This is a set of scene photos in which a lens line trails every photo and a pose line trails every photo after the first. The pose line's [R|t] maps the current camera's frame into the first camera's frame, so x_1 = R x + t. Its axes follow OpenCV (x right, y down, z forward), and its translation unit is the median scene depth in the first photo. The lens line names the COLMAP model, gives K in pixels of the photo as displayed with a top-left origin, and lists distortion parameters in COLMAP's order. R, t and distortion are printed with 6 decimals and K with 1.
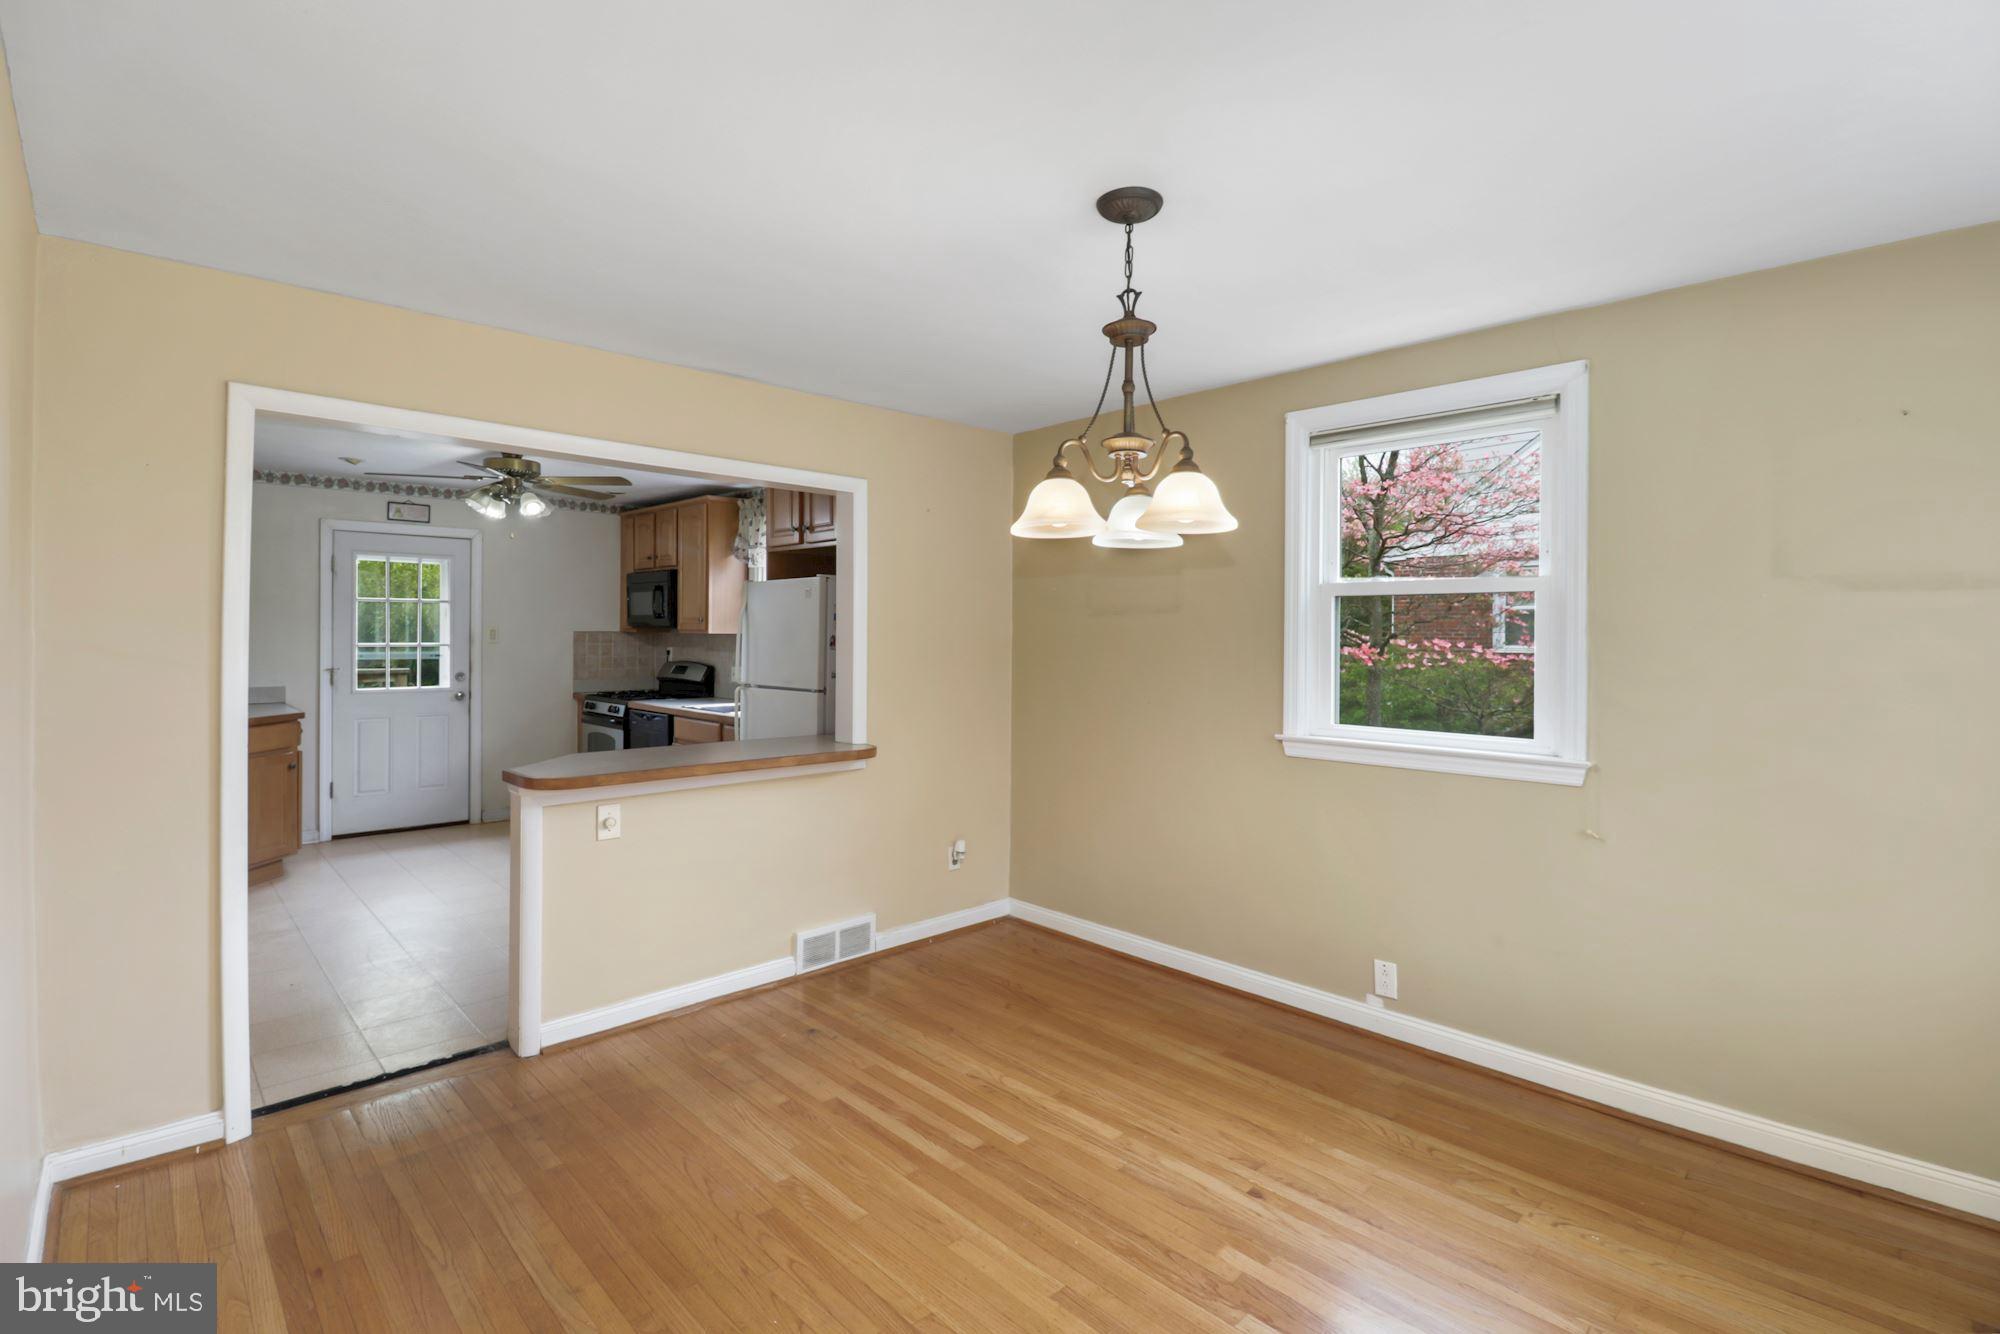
lens RADIAL K [[944.8, 0, 1028.2], [0, 944.8, 650.6], [0, 0, 1]] dist [0.009265, -0.005703]
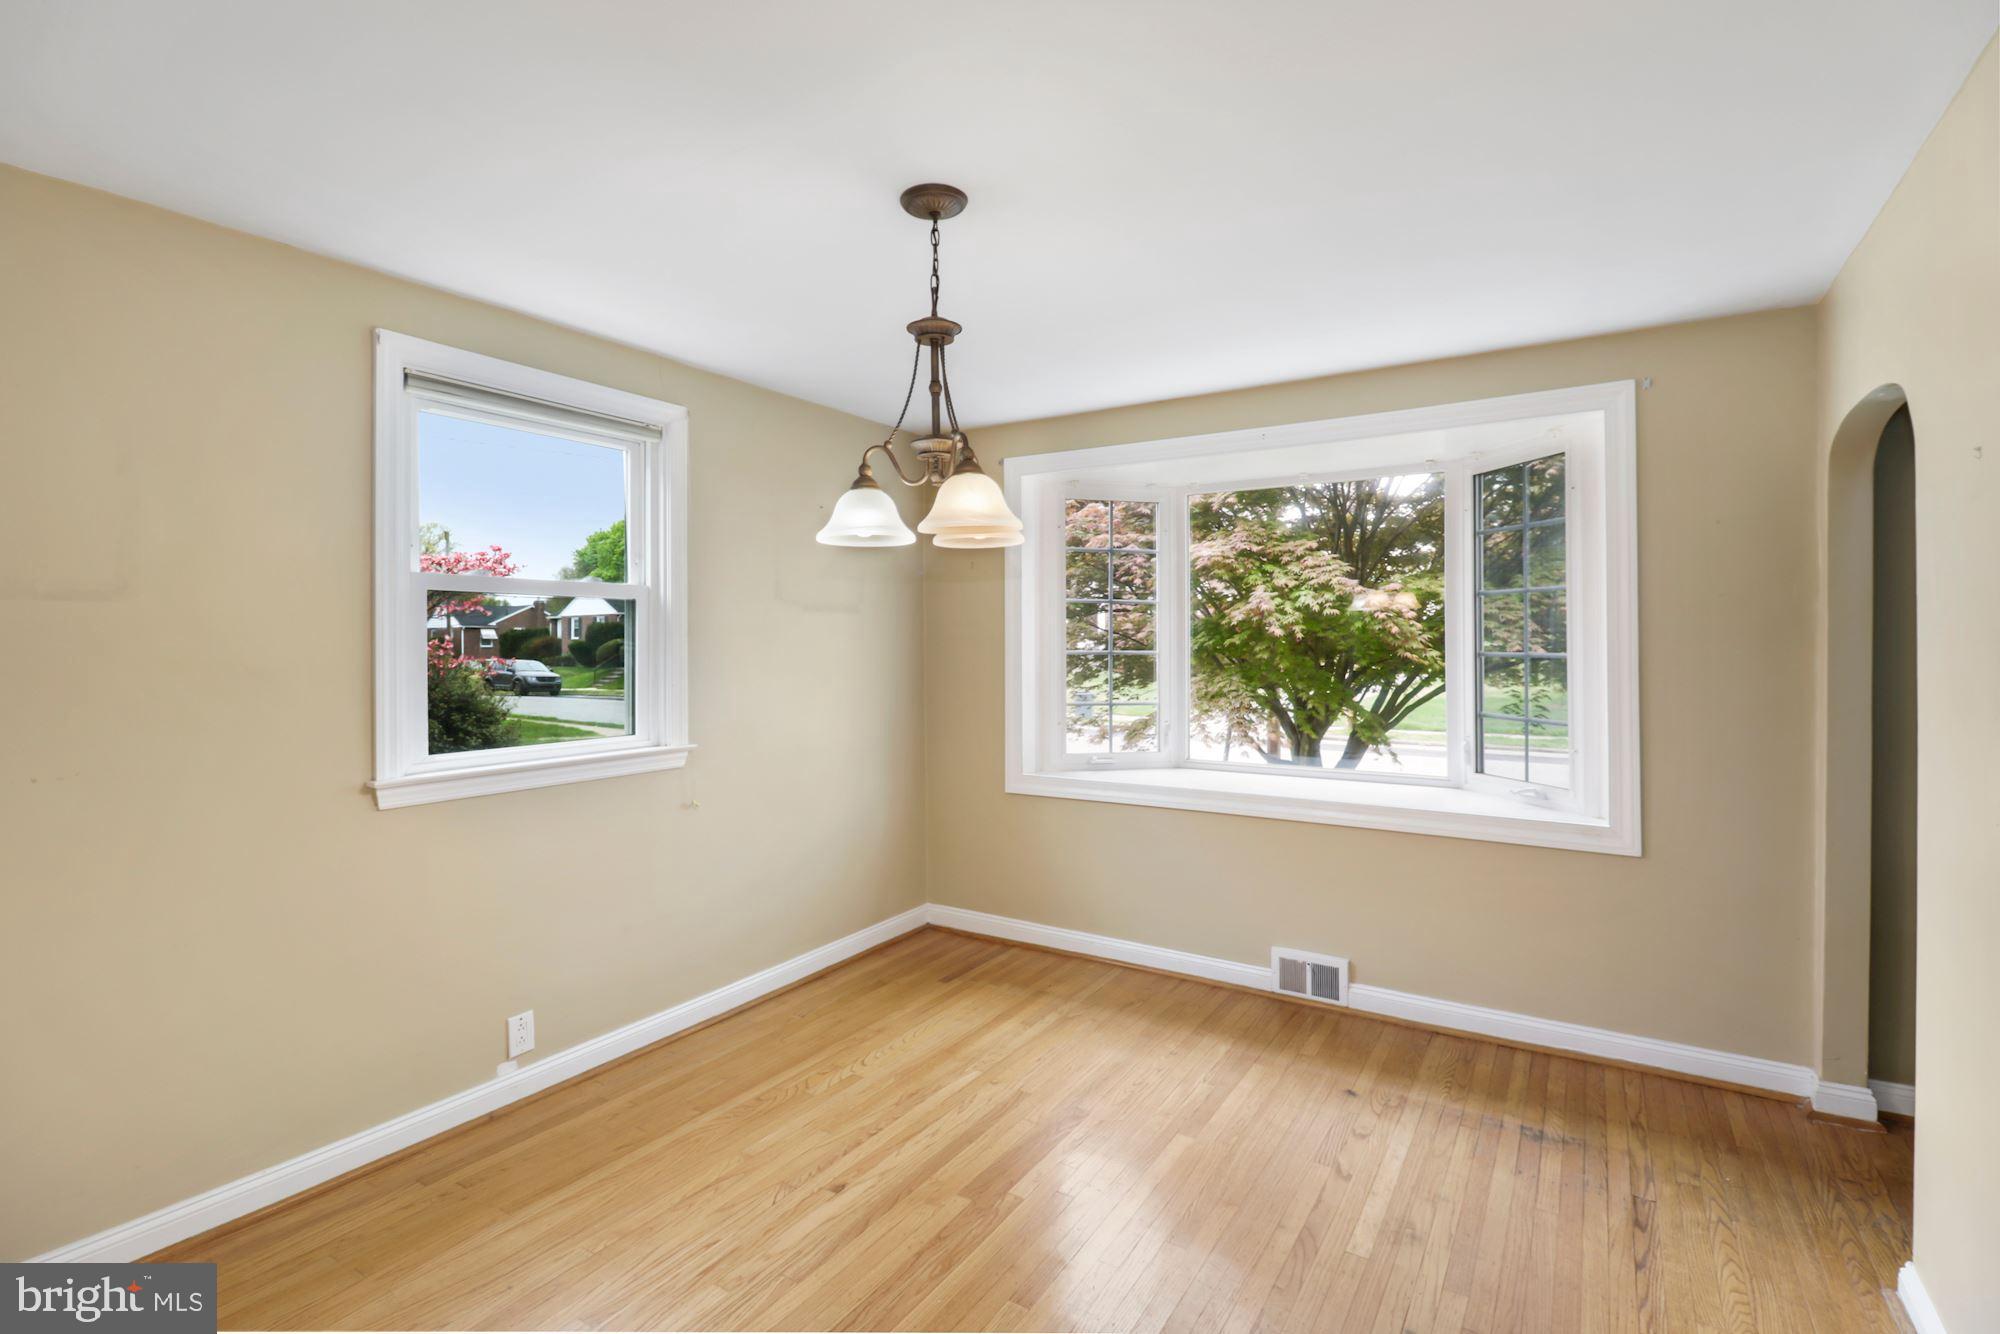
lens RADIAL K [[944.8, 0, 1005.3], [0, 944.8, 656.2], [0, 0, 1]] dist [0.009265, -0.005703]
pose [[-0.229969, -0.022041, 0.972948, -0.655936], [0.013507, 0.999575, 0.025837, -0.020383], [-0.973104, 0.019083, -0.229573, 0.878852]]
